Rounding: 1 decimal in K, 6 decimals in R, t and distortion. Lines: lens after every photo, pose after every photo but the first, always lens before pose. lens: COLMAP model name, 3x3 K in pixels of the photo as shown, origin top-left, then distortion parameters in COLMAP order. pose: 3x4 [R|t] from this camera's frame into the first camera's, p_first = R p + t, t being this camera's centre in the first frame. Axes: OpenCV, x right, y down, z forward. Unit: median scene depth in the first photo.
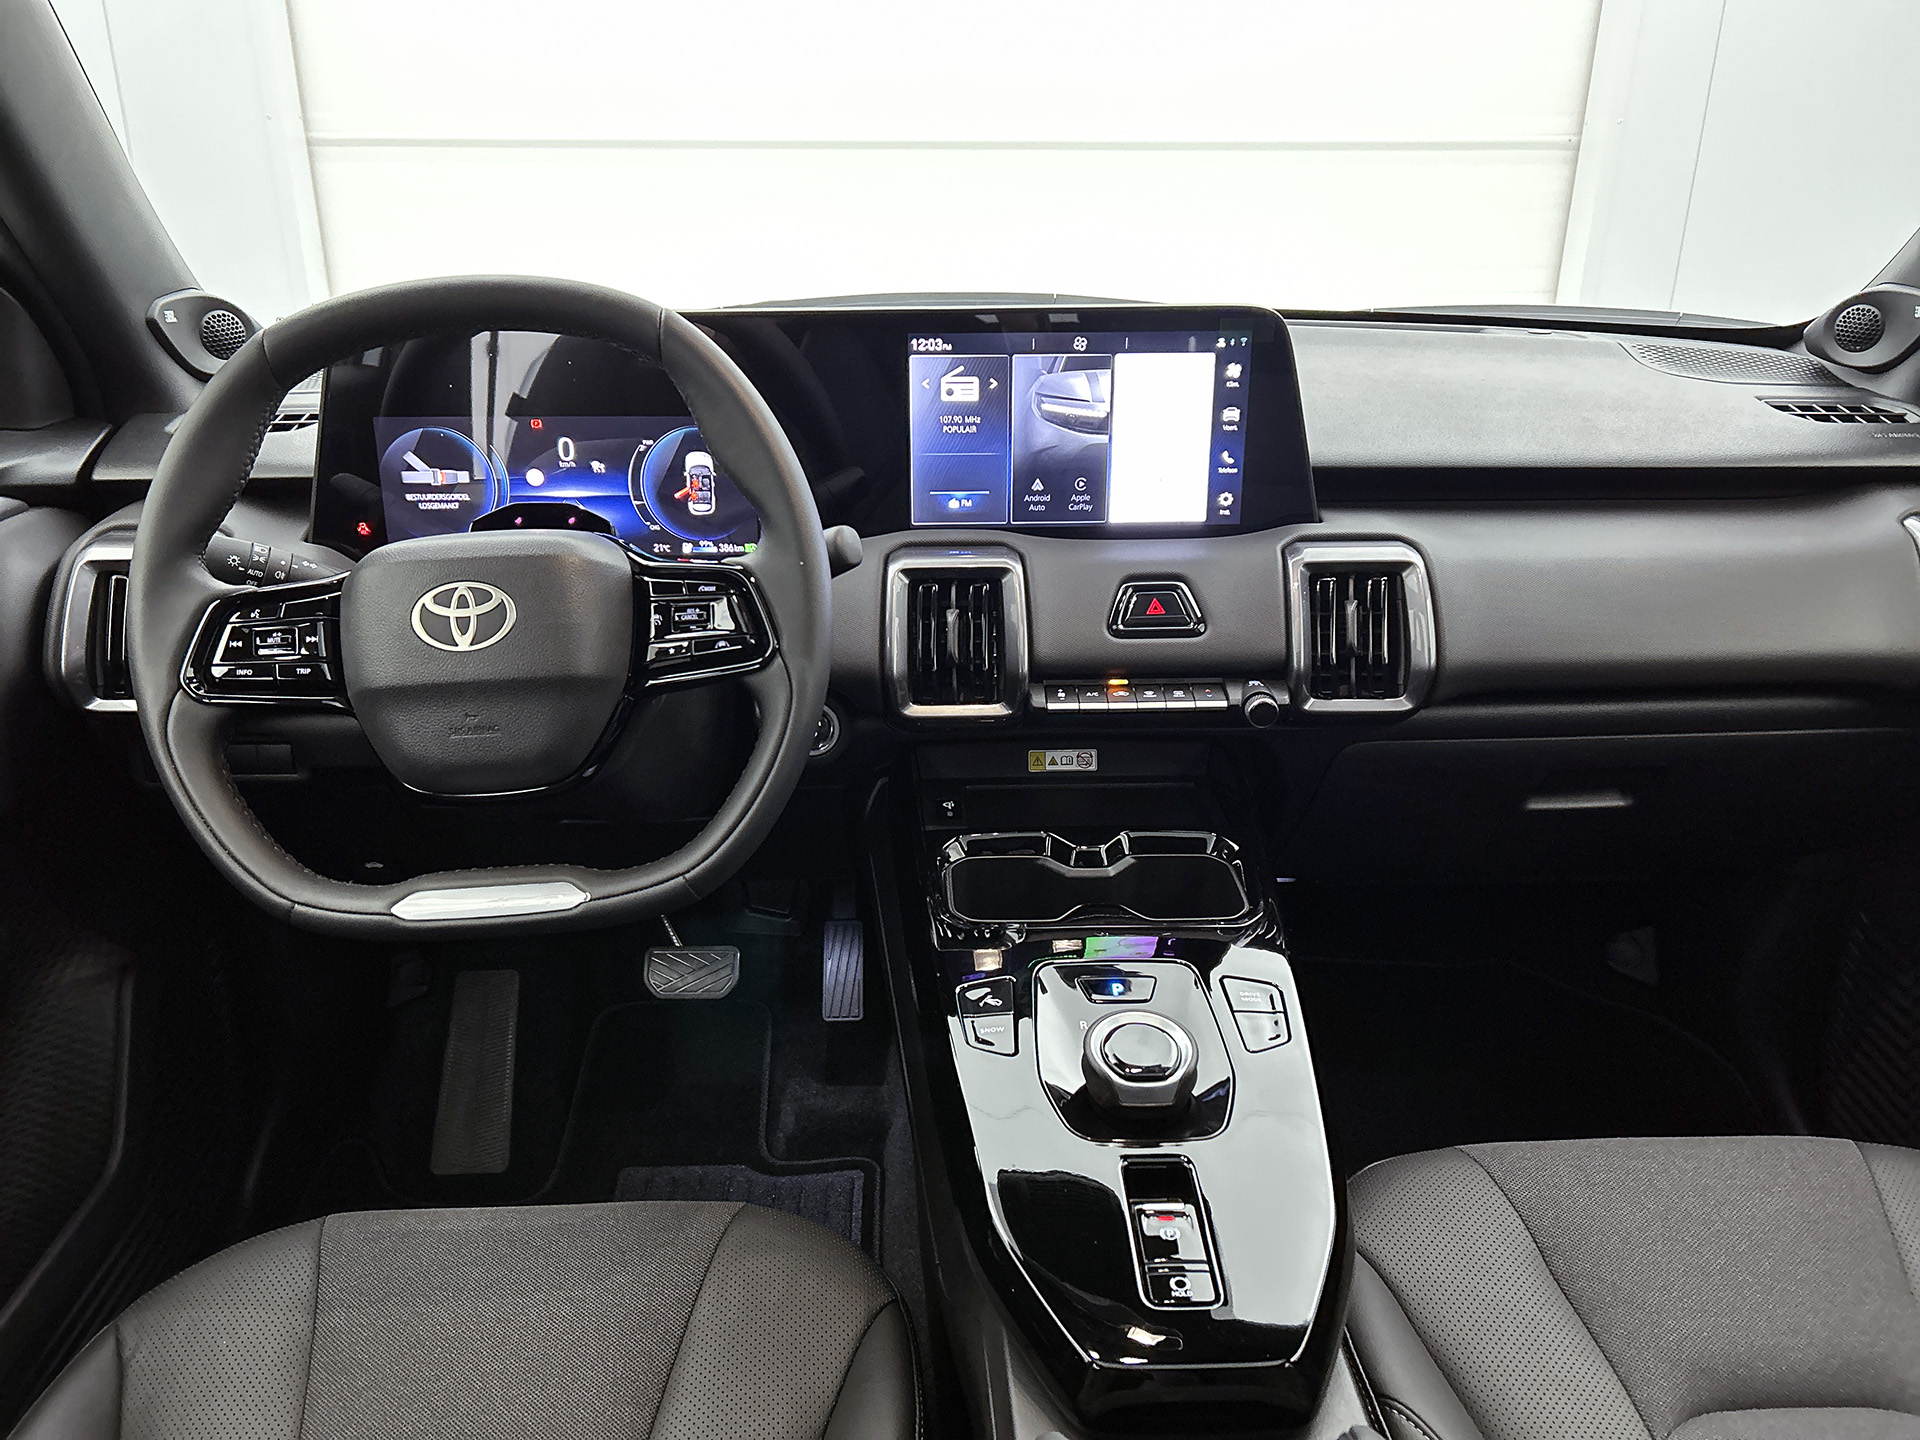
lens RADIAL K [[1432.9, 0, 960.0], [0, 1432.9, 720.0], [0, 0, 1]] dist [-0.002310, 0.000432]
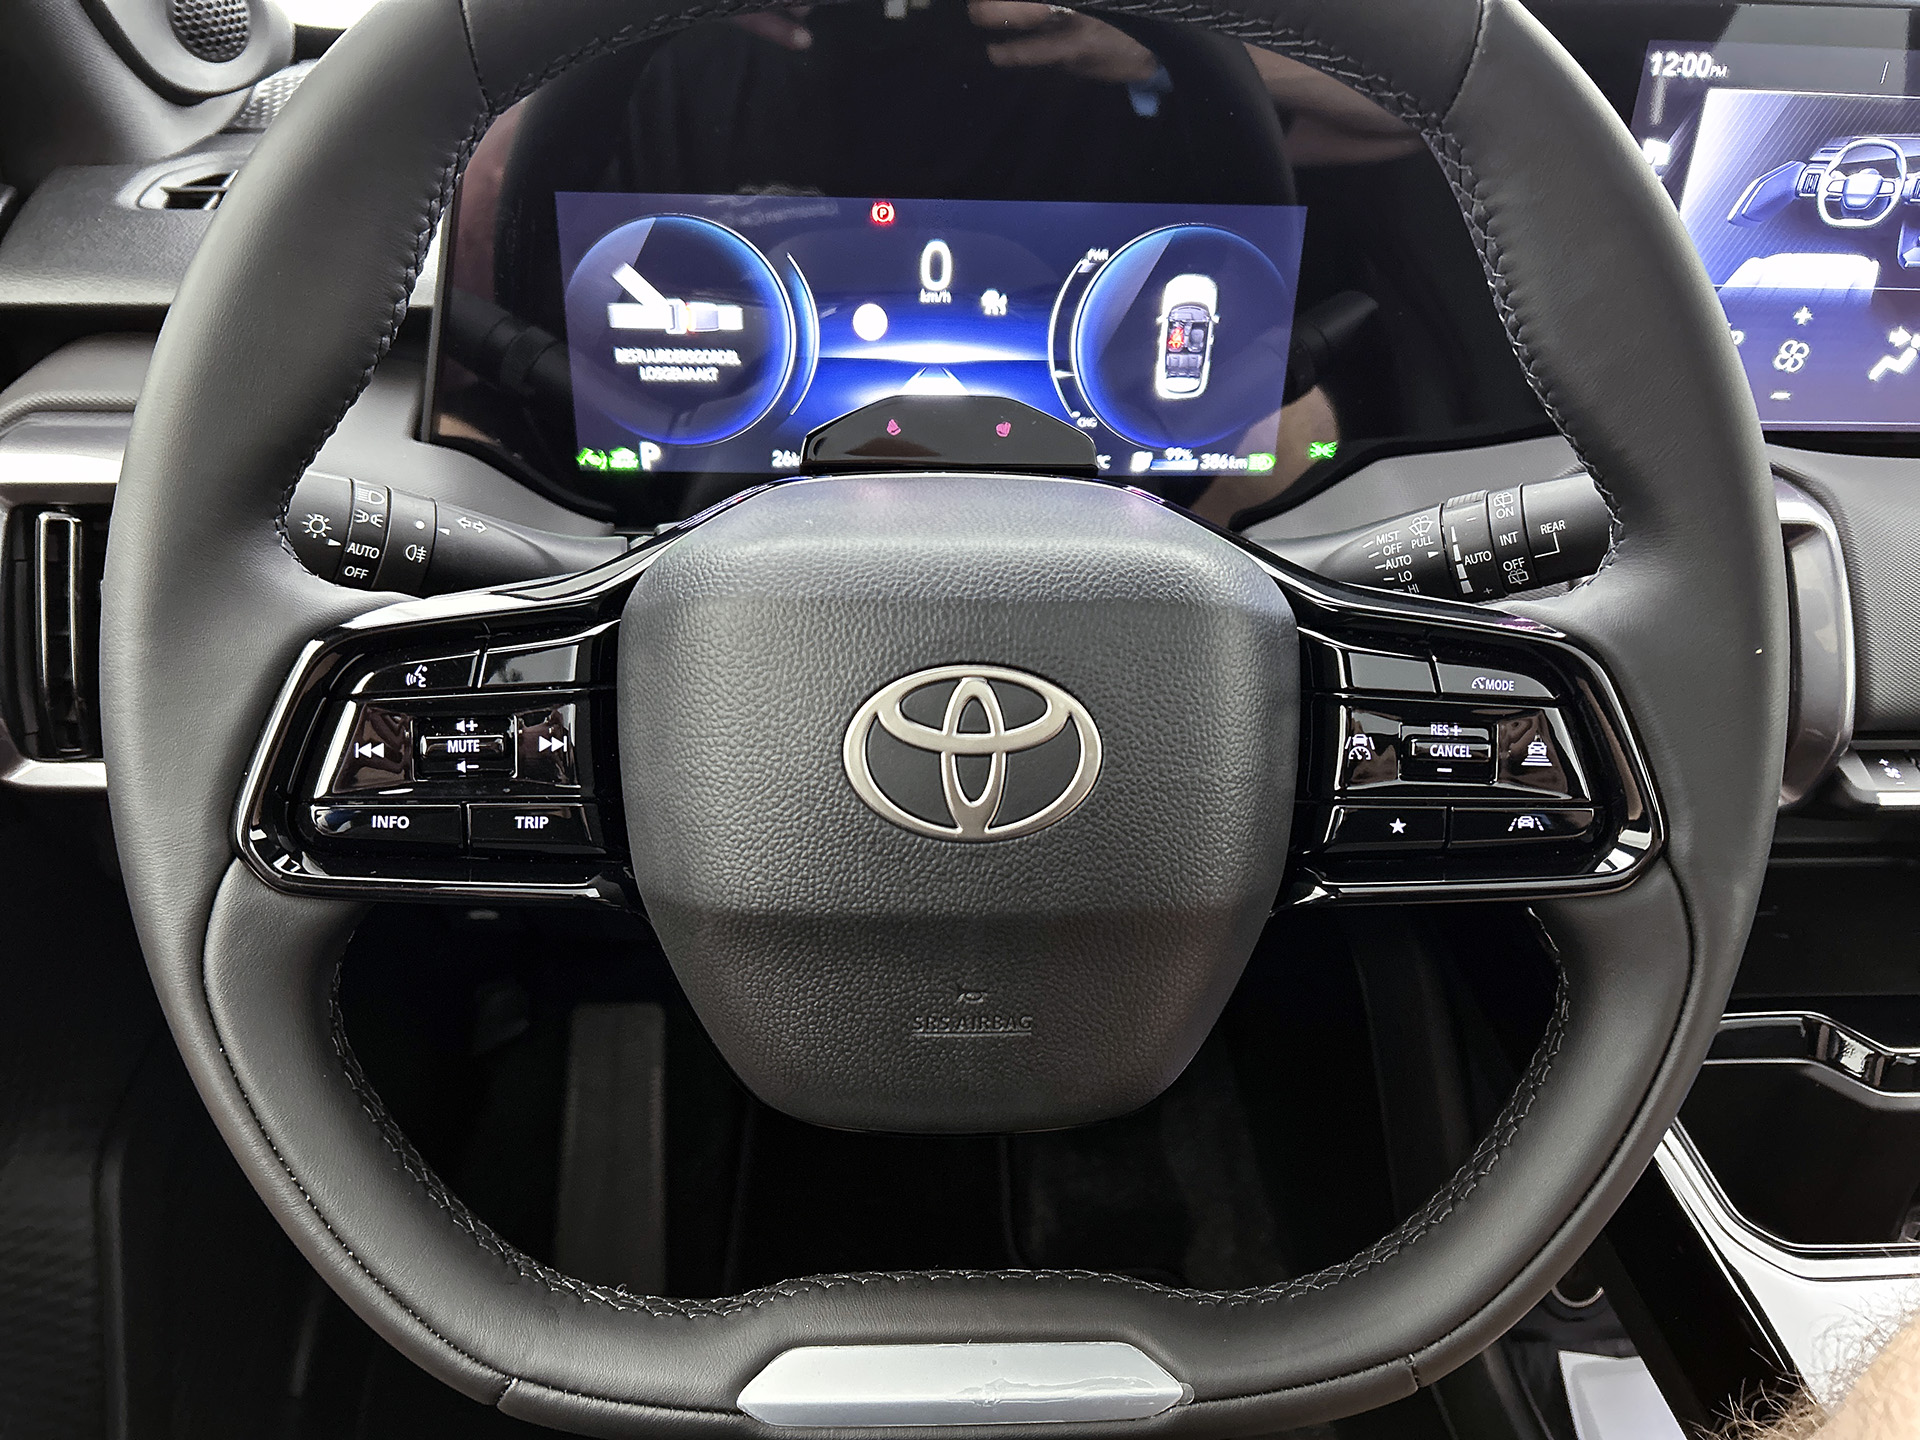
lens RADIAL K [[1468.9, 0, 960.0], [0, 1468.9, 720.0], [0, 0, 1]] dist [0.087813, -0.157826]
pose [[0.999388, 0.010959, 0.033226, -0.281304], [-0.015998, 0.987720, 0.155414, -0.111919], [-0.031115, -0.155851, 0.987290, 0.459051]]
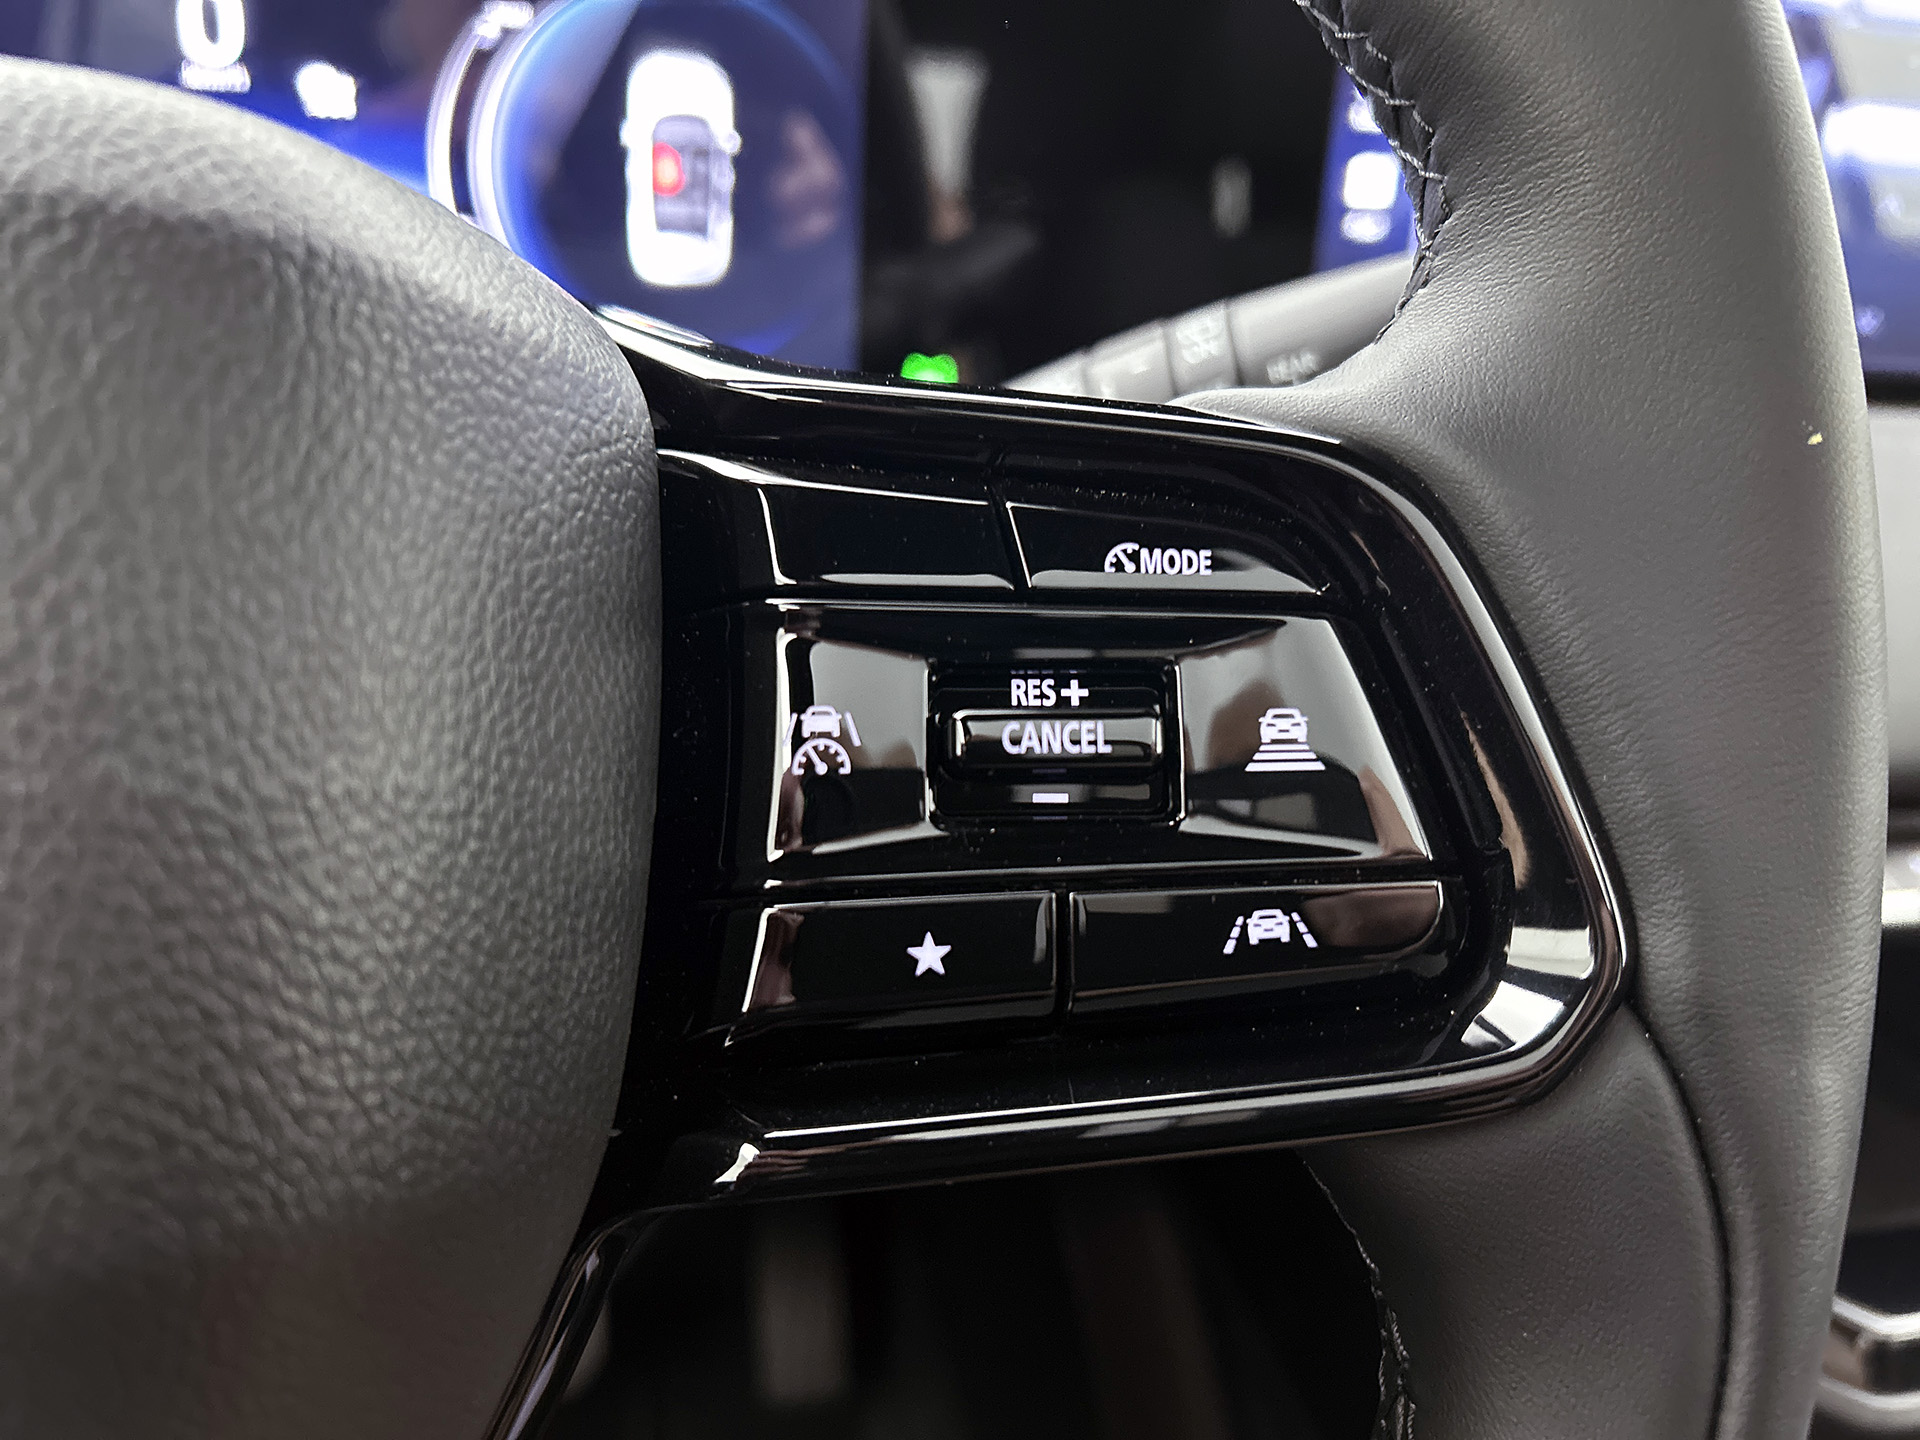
lens RADIAL K [[1432.9, 0, 960.0], [0, 1432.9, 720.0], [0, 0, 1]] dist [-0.002310, 0.000432]
pose [[0.985653, -0.006416, 0.168660, -0.176678], [0.005120, 0.999954, 0.008121, -0.051185], [-0.168704, -0.007141, 0.985641, 0.693441]]
